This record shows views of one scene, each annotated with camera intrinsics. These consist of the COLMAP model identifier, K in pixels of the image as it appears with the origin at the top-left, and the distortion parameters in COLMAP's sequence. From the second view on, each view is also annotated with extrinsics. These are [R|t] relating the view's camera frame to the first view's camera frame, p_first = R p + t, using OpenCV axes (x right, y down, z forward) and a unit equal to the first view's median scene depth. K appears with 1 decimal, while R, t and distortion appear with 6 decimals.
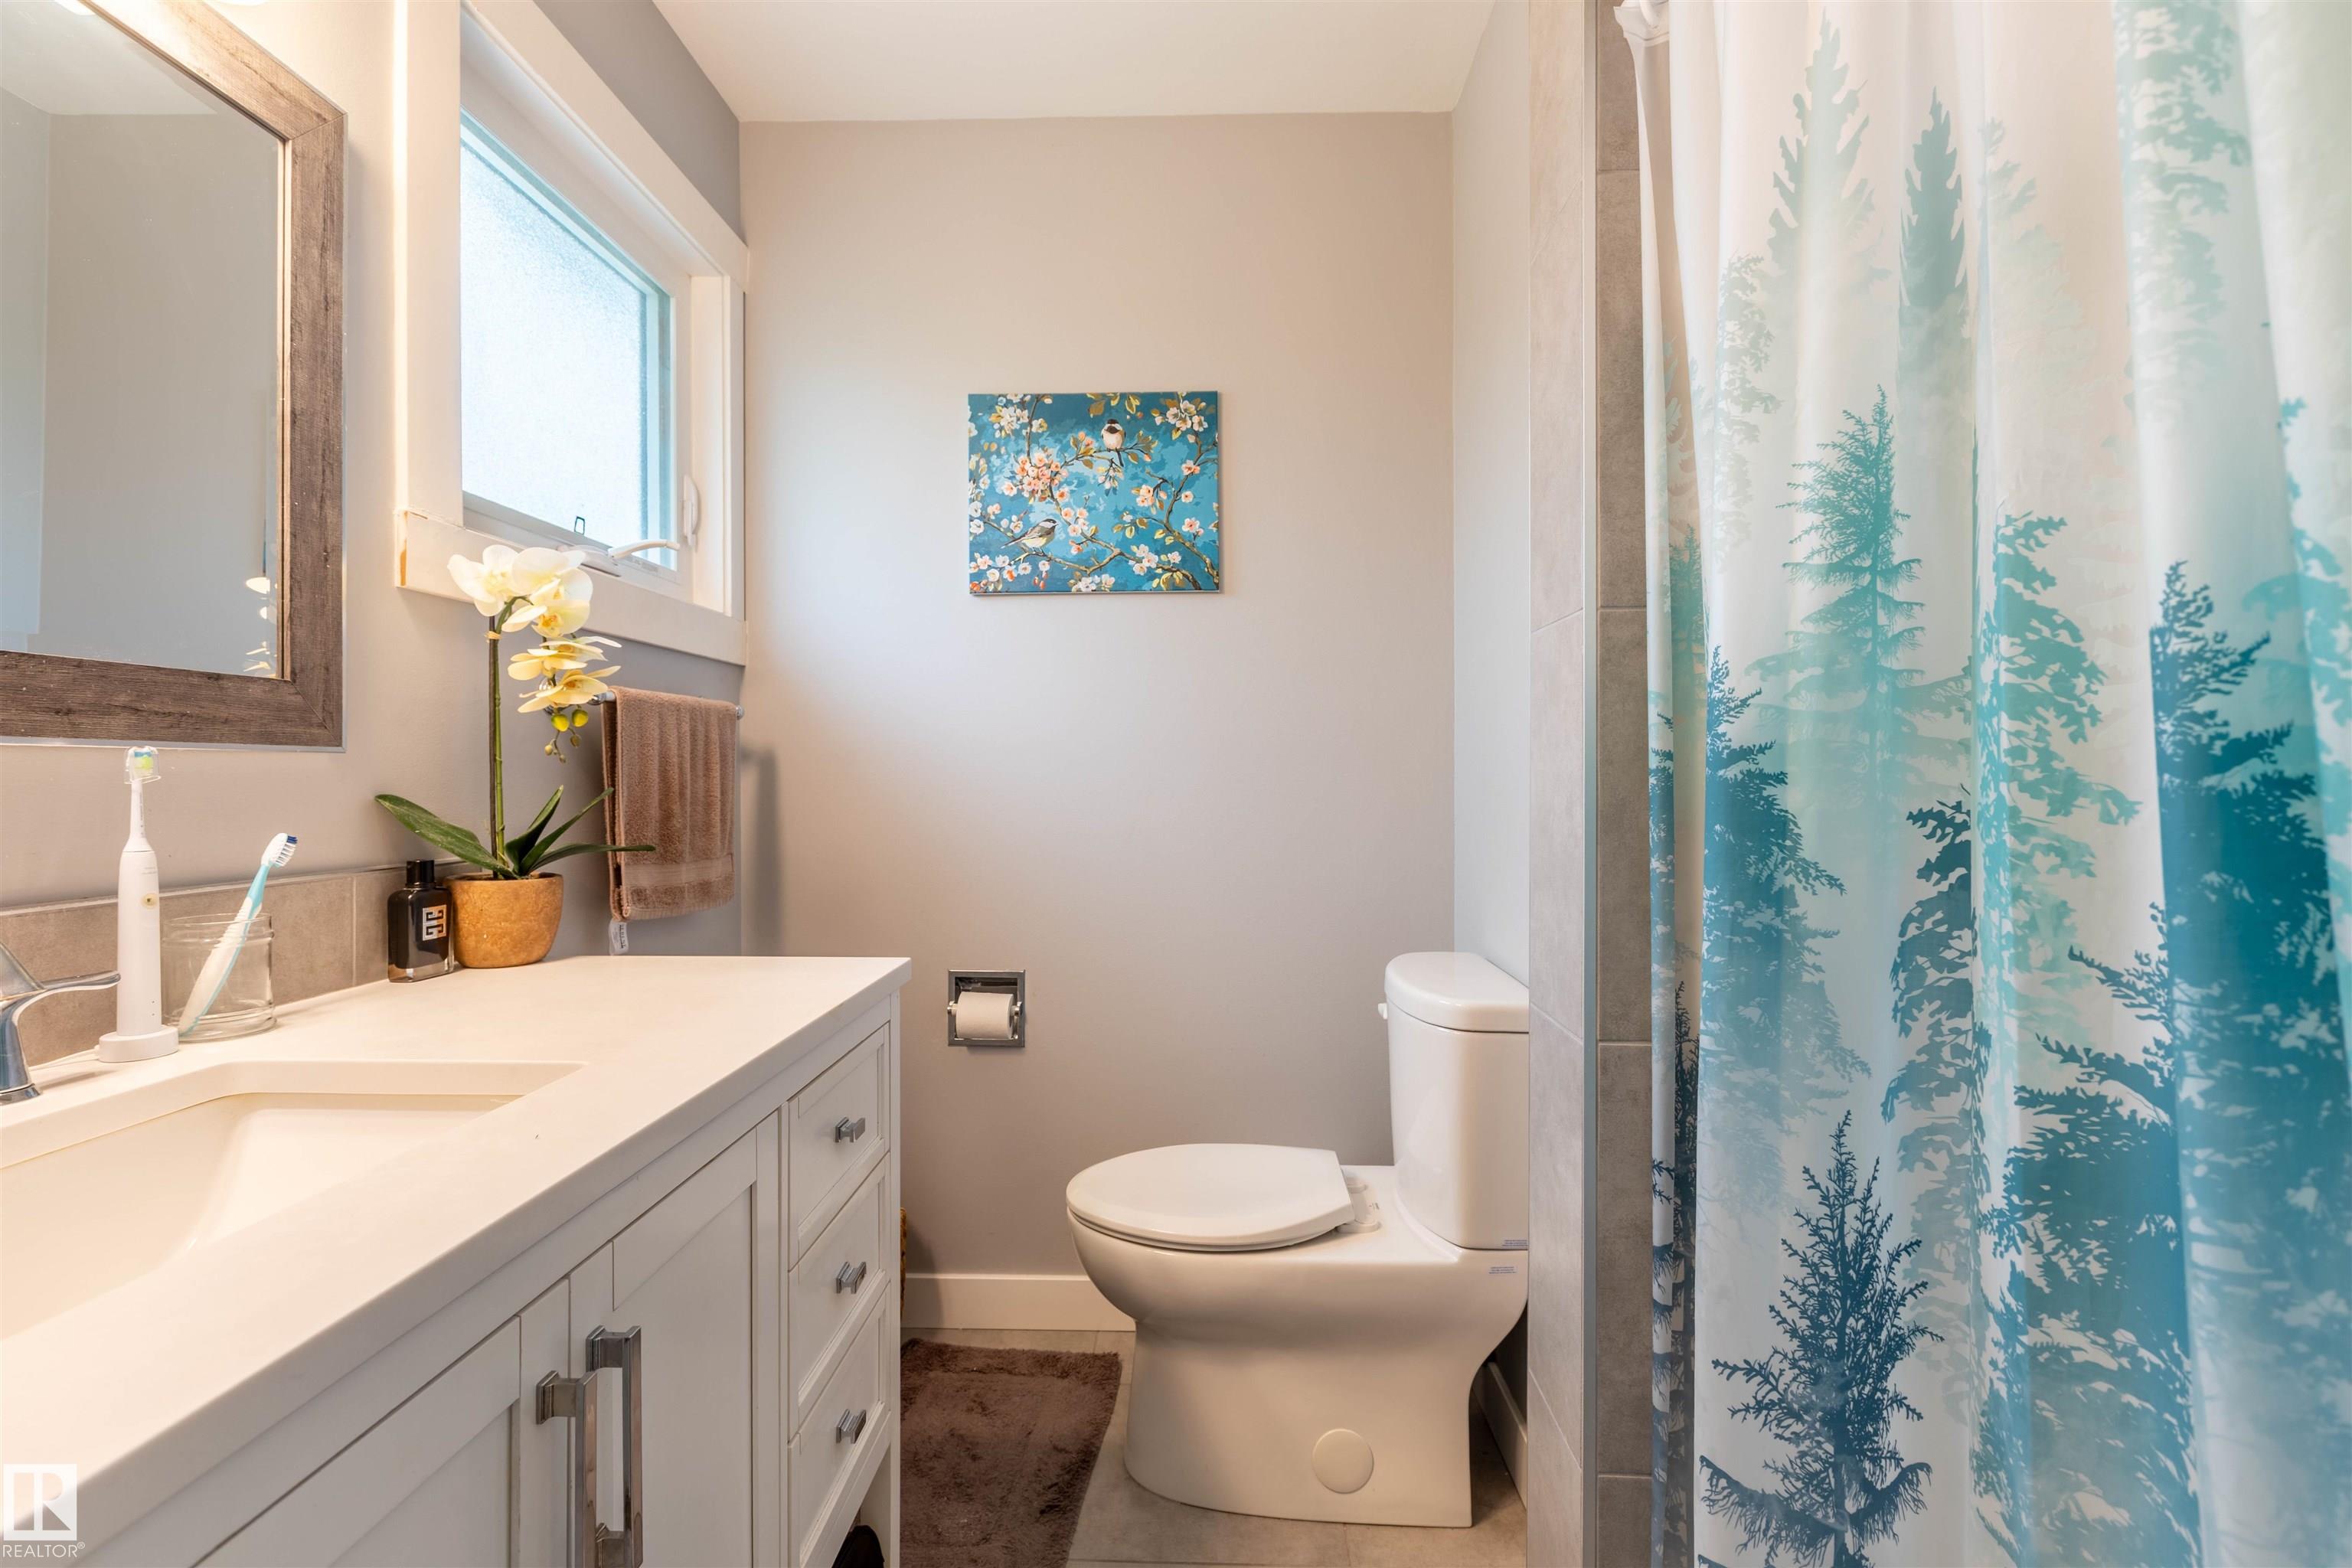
lens RADIAL K [[1018.9, 0, 1186.0], [0, 1018.9, 795.2], [0, 0, 1]] dist [0.000279, 0.000540]
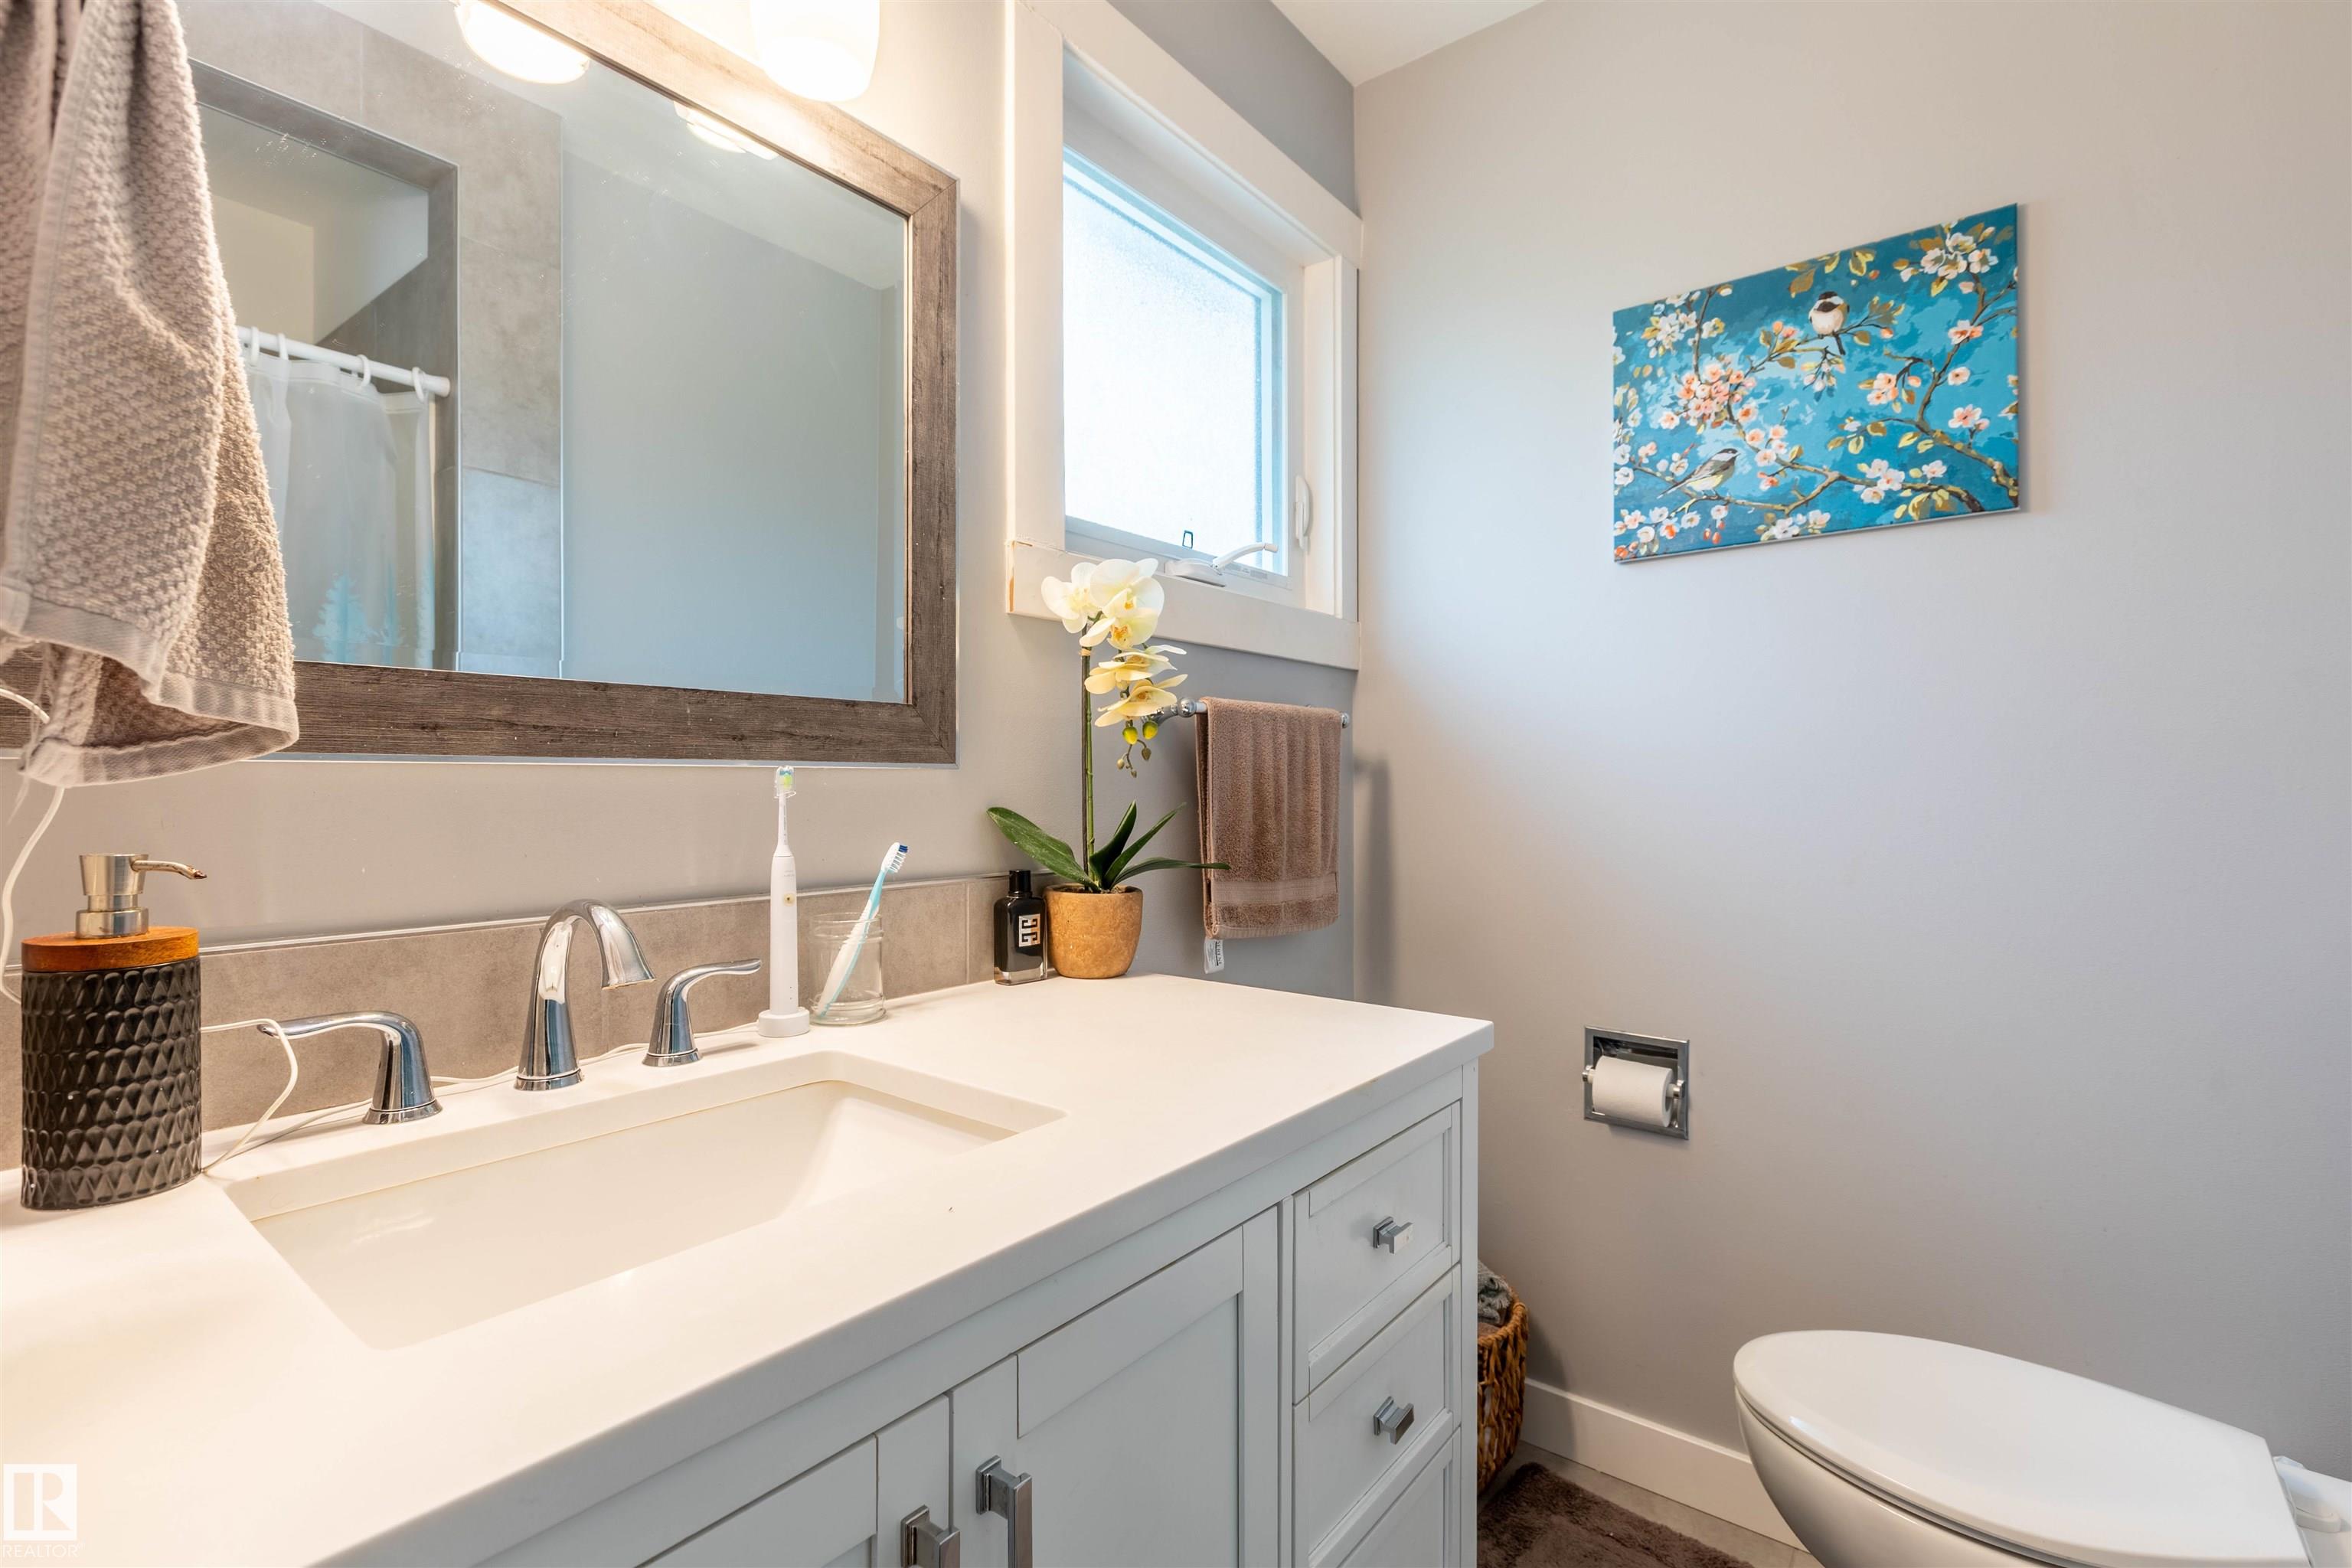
lens RADIAL K [[1018.9, 0, 1186.0], [0, 1018.9, 795.2], [0, 0, 1]] dist [0.000279, 0.000540]
pose [[0.783812, 0.006954, -0.620959, 0.035405], [-0.012084, 0.999919, -0.004056, -0.010654], [0.620880, 0.010683, 0.783832, 0.258995]]
